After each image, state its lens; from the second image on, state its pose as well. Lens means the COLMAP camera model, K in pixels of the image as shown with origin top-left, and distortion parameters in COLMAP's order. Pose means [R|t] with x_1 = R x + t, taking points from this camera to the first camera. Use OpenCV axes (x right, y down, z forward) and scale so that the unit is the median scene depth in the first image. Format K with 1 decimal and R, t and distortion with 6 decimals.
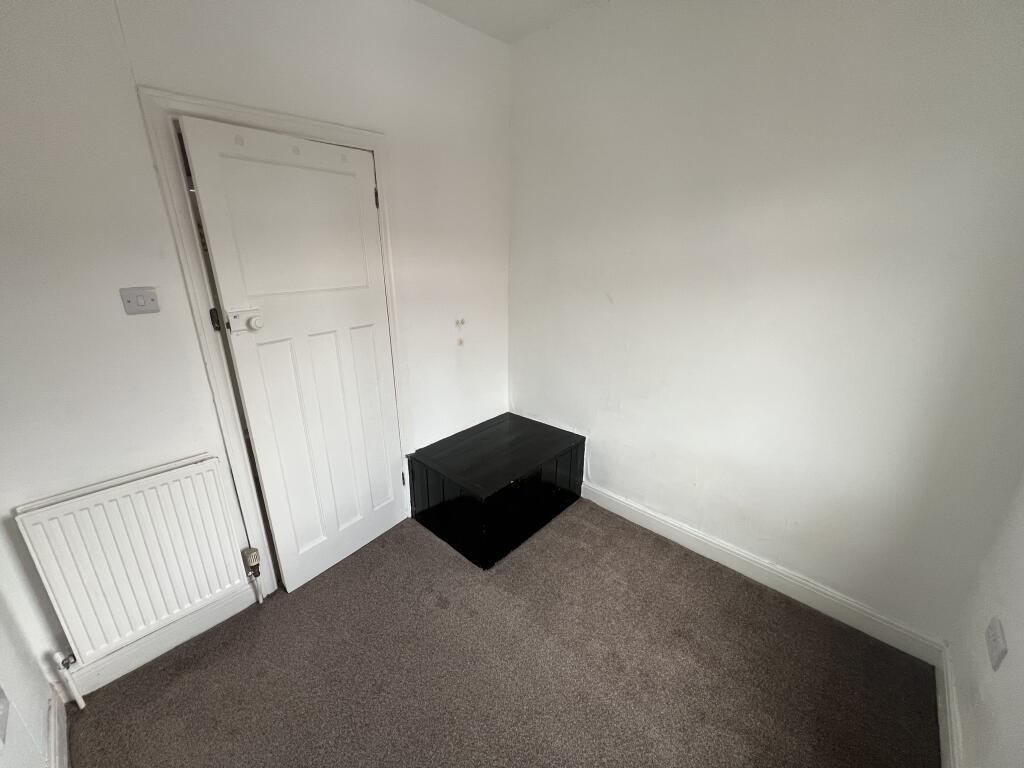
lens RADIAL K [[407.5, 0, 510.3], [0, 407.5, 384.1], [0, 0, 1]] dist [-0.001904, 0.000037]
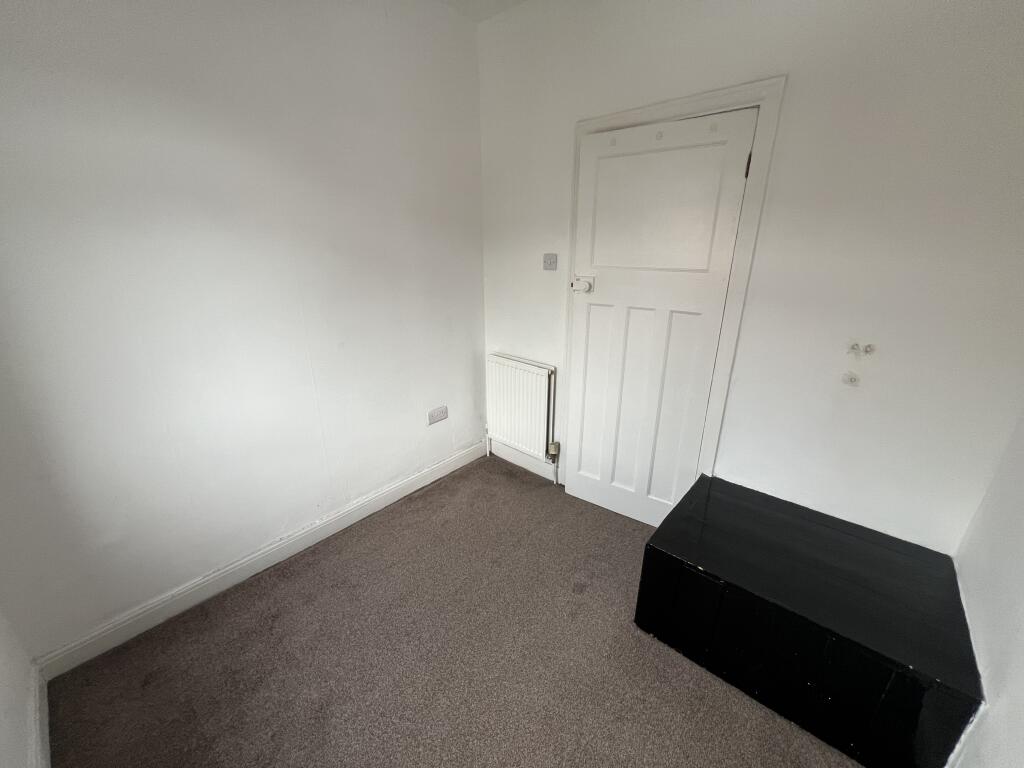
lens RADIAL K [[407.5, 0, 510.1], [0, 407.5, 386.6], [0, 0, 1]] dist [-0.001904, 0.000037]
pose [[0.017626, 0.346772, -0.937784, 0.536377], [-0.308763, 0.893974, 0.324769, -0.159255], [0.950976, 0.283829, 0.122827, 0.518710]]
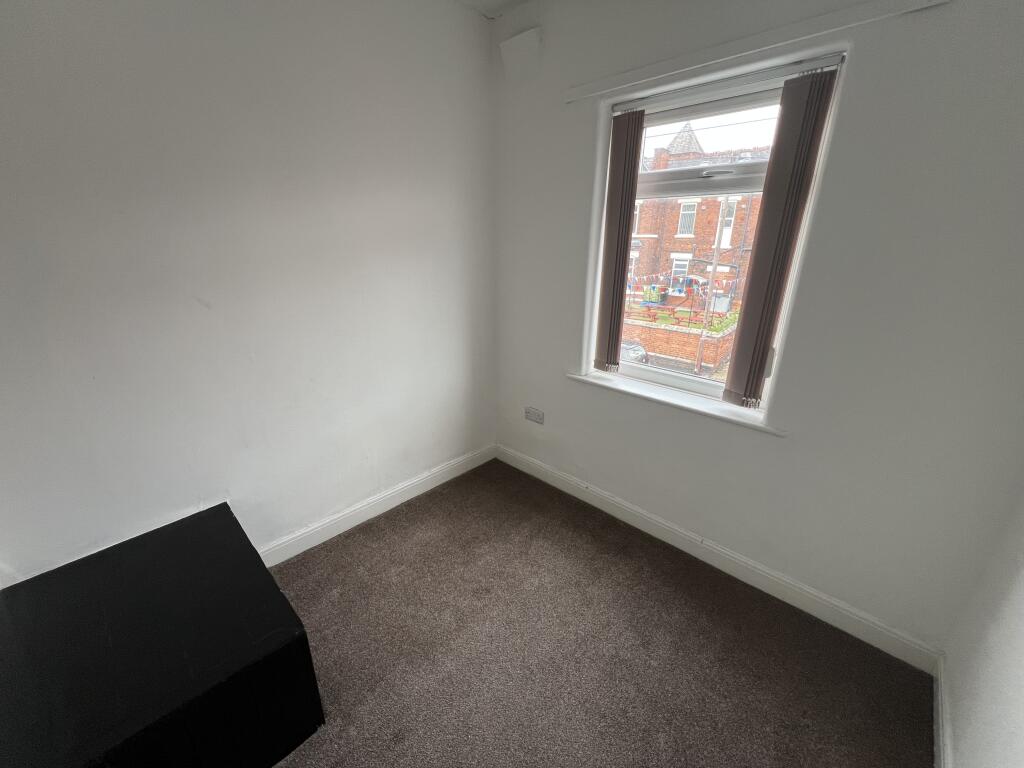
lens RADIAL K [[410.4, 0, 515.3], [0, 410.4, 381.7], [0, 0, 1]] dist [-0.002742, 0.000415]
pose [[0.003407, -0.333378, 0.942787, -0.501991], [0.299073, 0.899981, 0.317160, -0.160874], [-0.954224, 0.280881, 0.102770, 0.474198]]
